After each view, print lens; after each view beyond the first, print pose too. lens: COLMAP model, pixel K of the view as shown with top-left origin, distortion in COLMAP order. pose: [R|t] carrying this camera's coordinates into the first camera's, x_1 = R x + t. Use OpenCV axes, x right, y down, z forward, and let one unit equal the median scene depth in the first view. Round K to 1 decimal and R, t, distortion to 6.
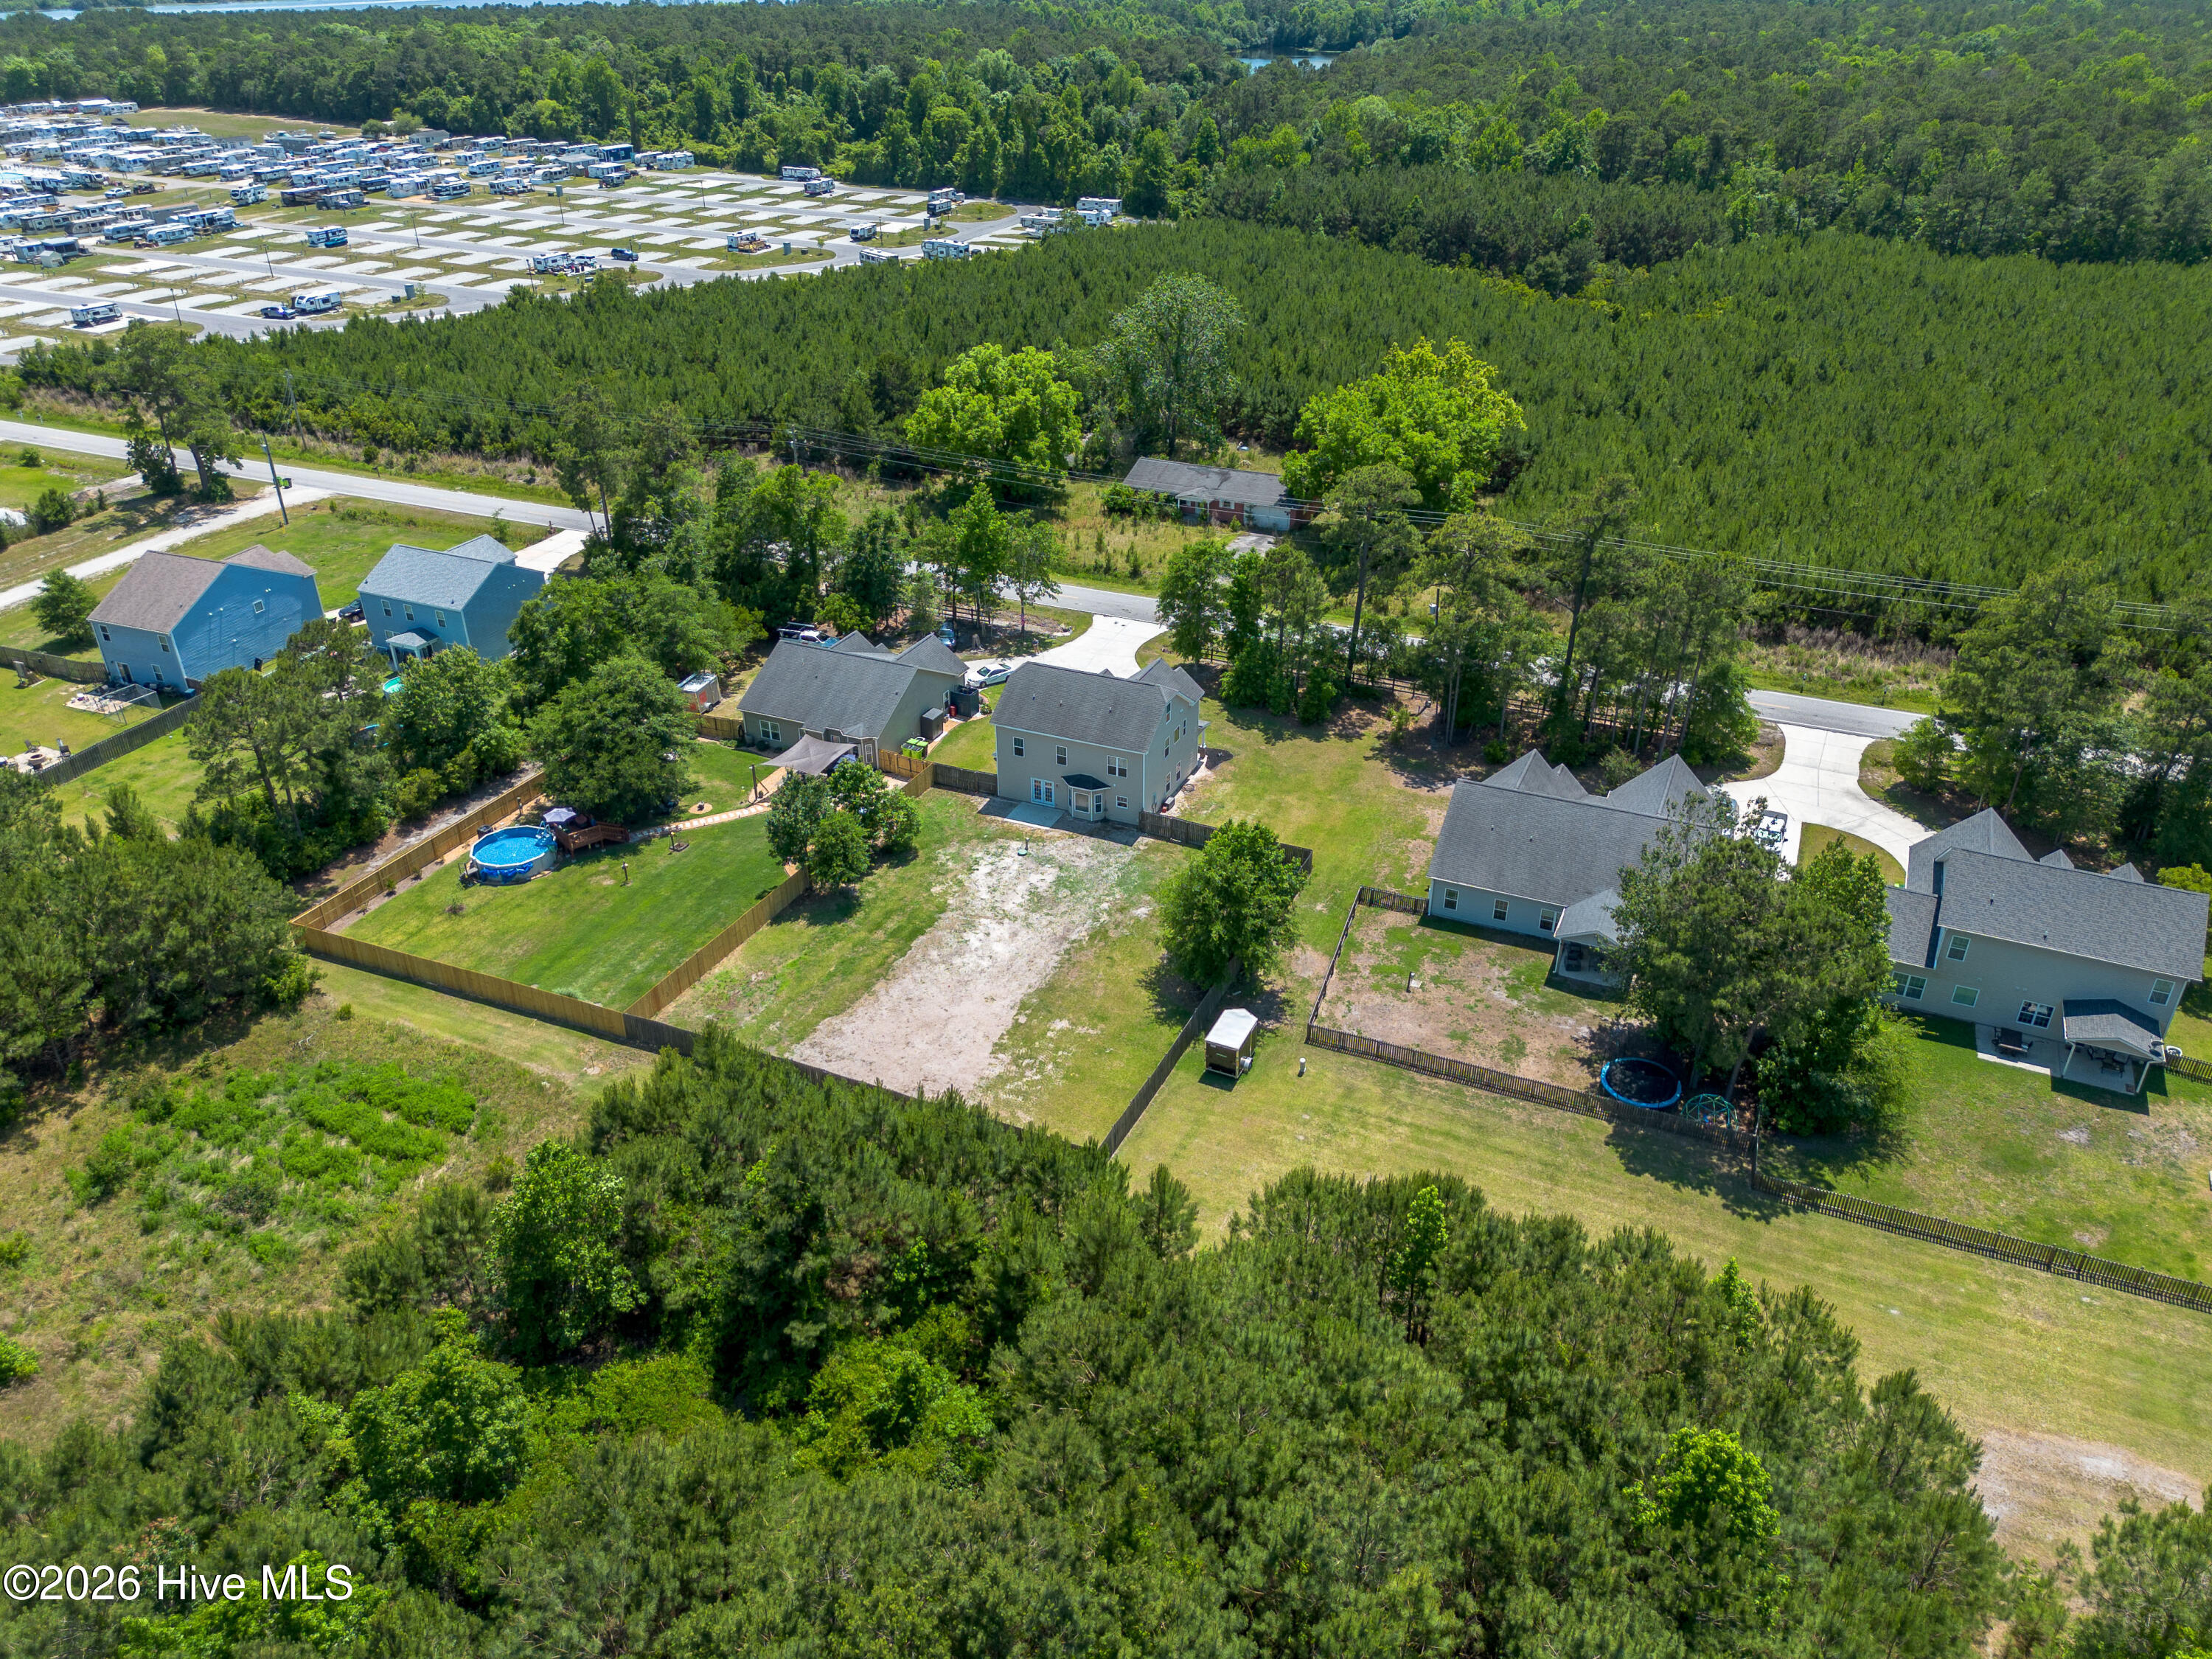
lens RADIAL K [[1569.6, 0, 1123.5], [0, 1569.6, 816.2], [0, 0, 1]] dist [0.067416, -0.058493]
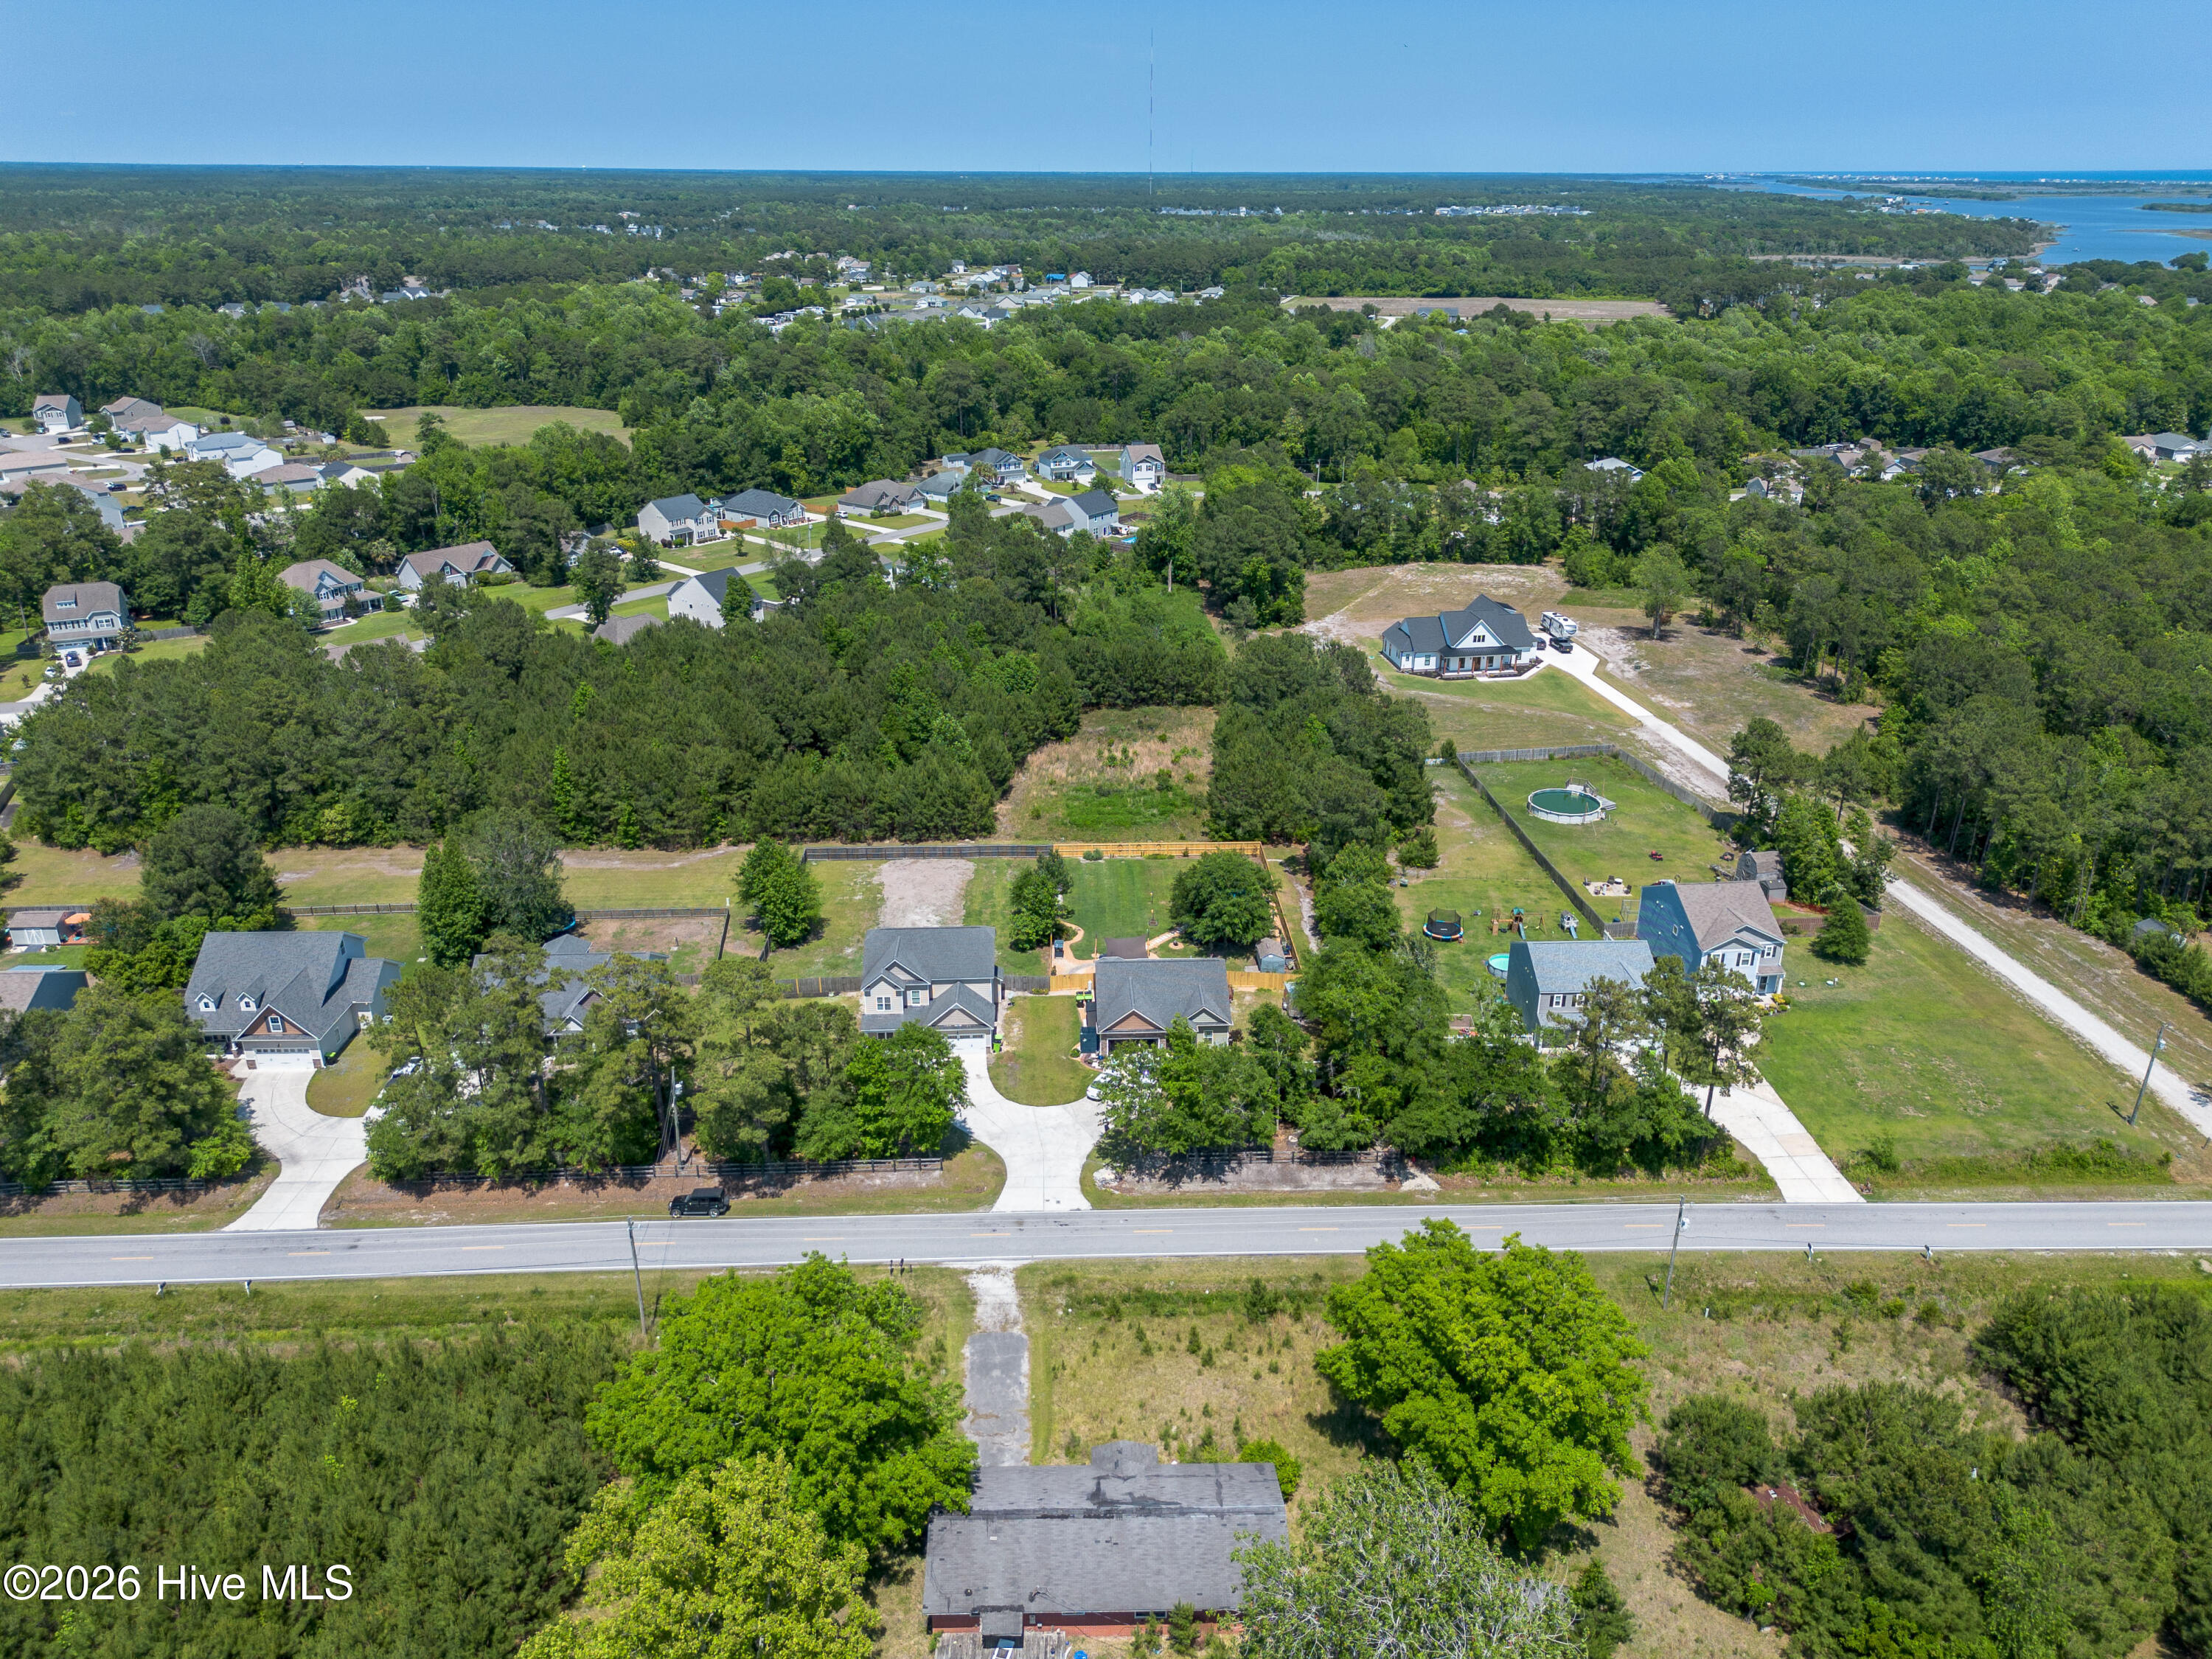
lens RADIAL K [[1569.6, 0, 1112.6], [0, 1569.6, 849.7], [0, 0, 1]] dist [0.067416, -0.058493]
pose [[-0.899603, 0.169219, -0.402590, 0.324463], [-0.215129, 0.630541, 0.745746, -1.025626], [0.380045, 0.757484, -0.530833, 1.515684]]
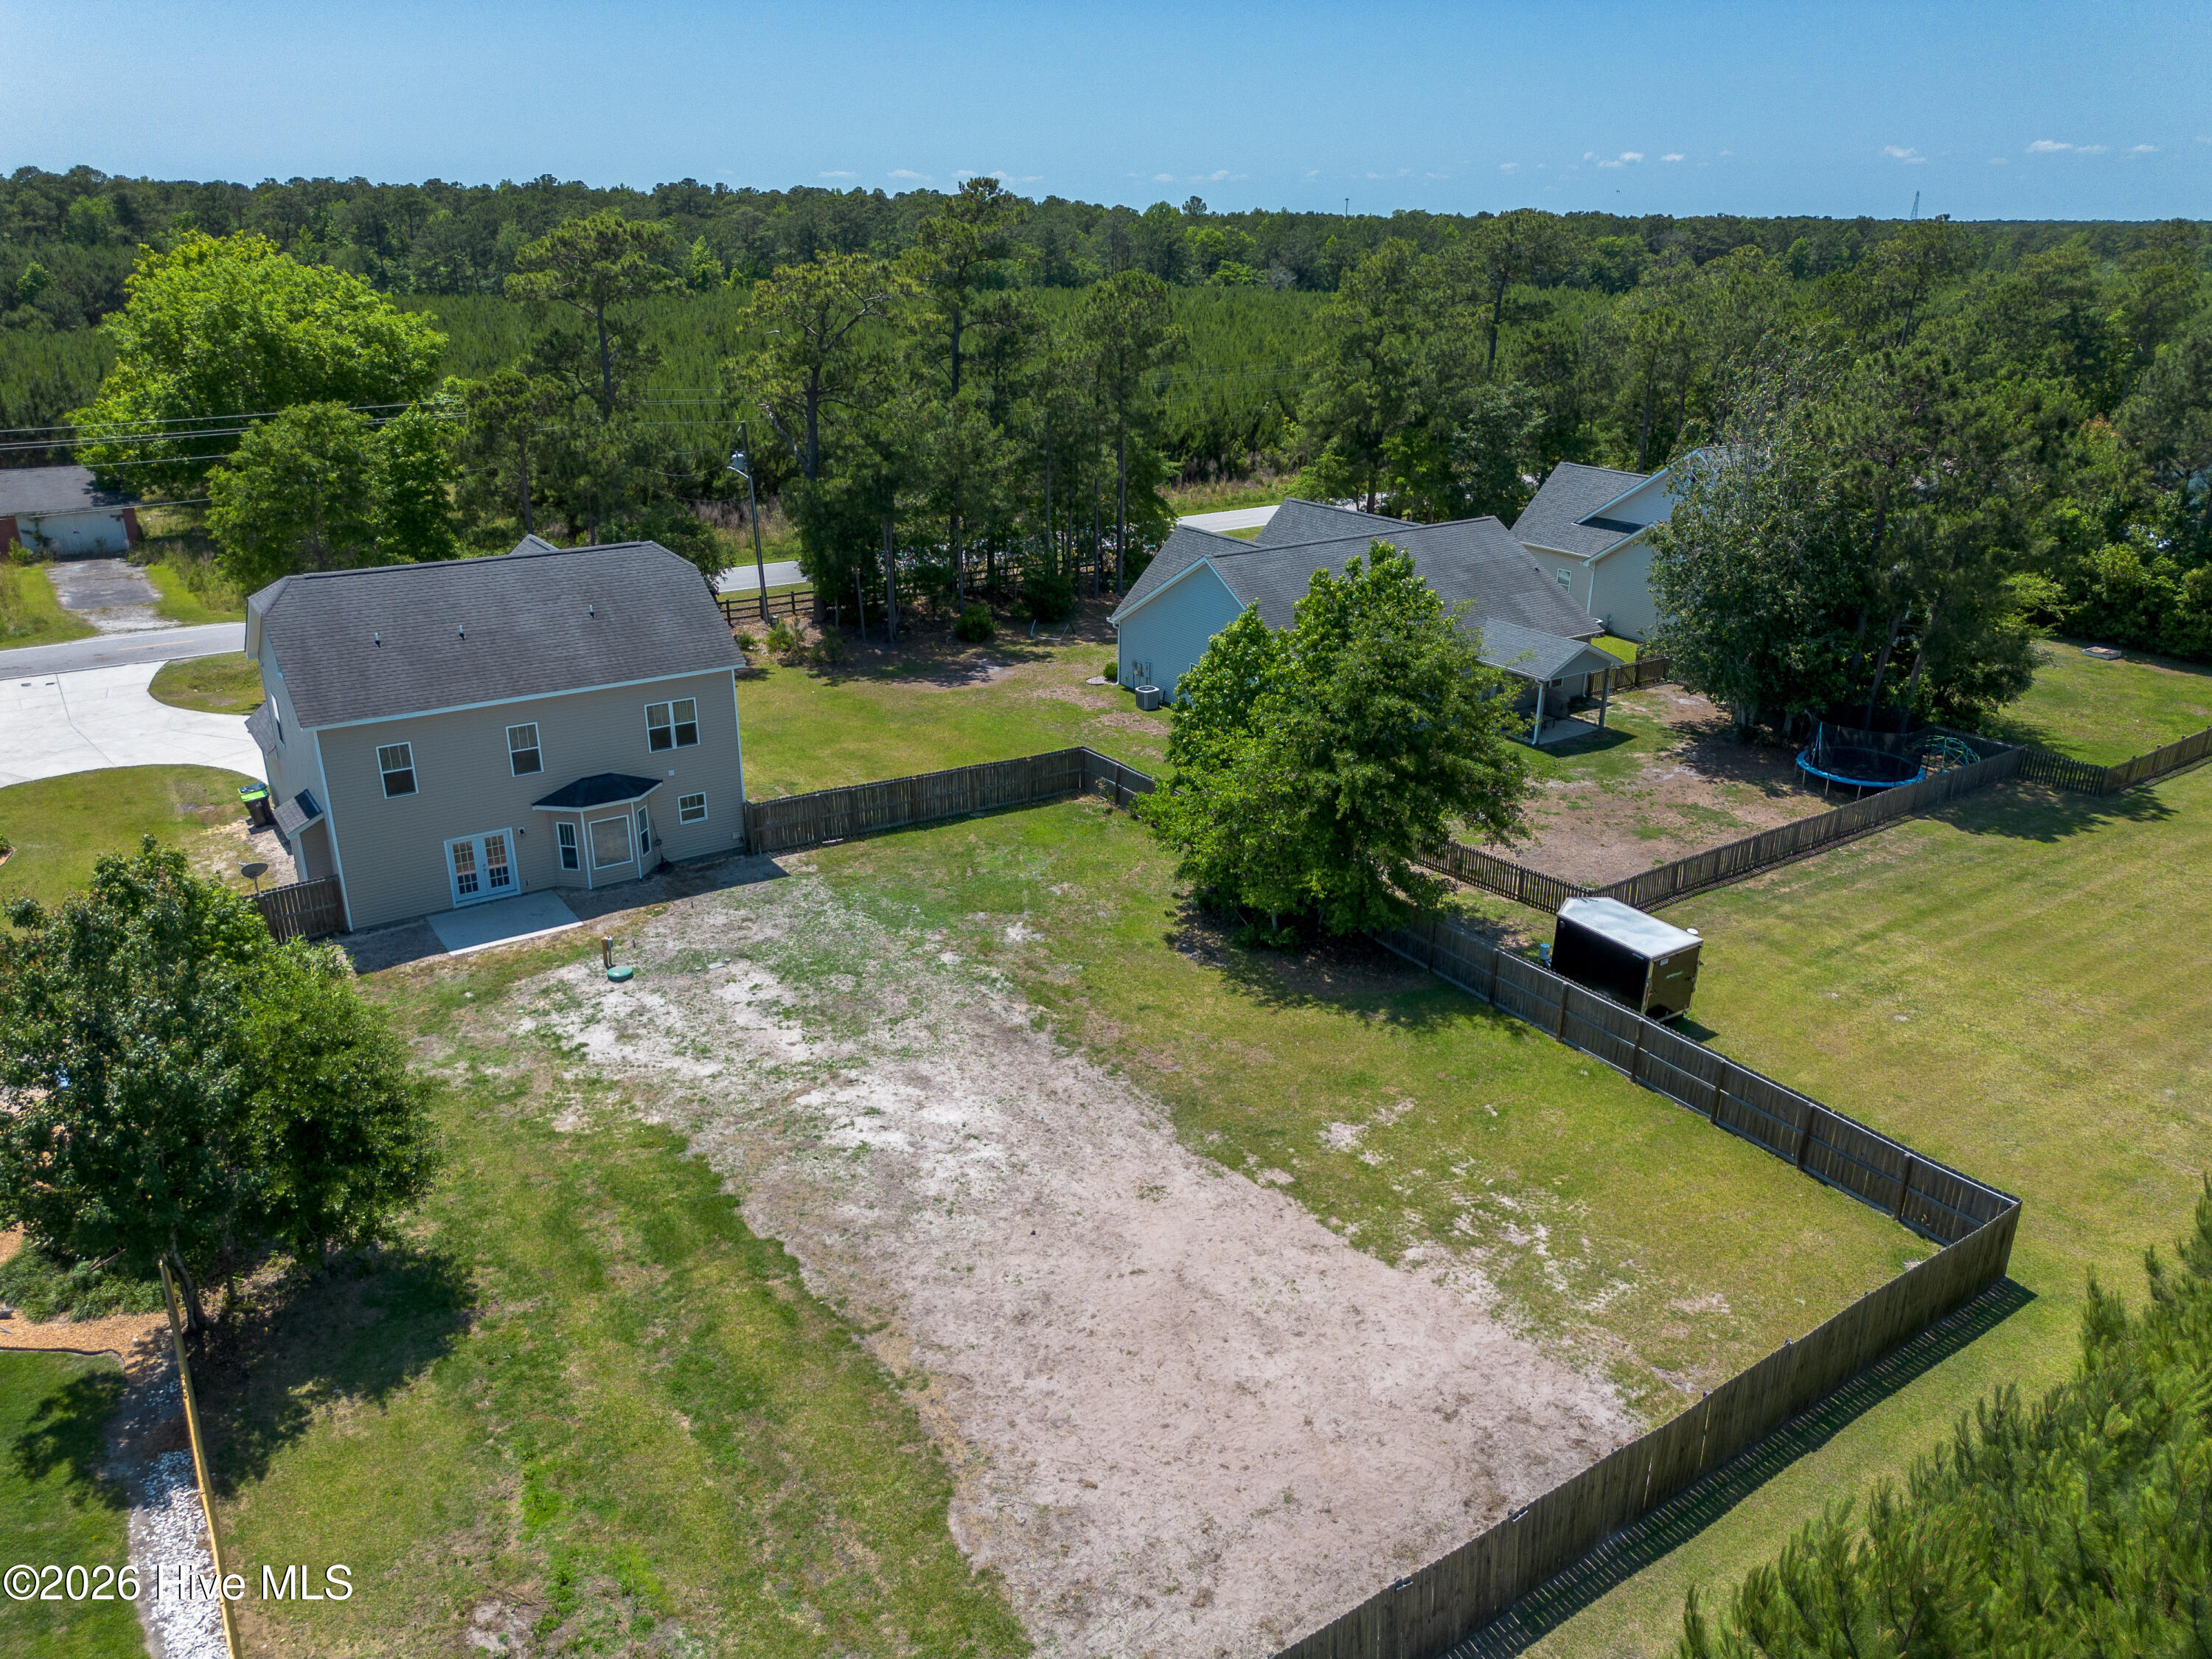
lens RADIAL K [[1569.6, 0, 1118.6], [0, 1569.6, 836.5], [0, 0, 1]] dist [0.067416, -0.058493]
pose [[0.524096, -0.306084, 0.794755, -0.253690], [0.406440, 0.909952, 0.082426, 0.008766], [-0.748418, 0.279821, 0.601307, 0.565652]]
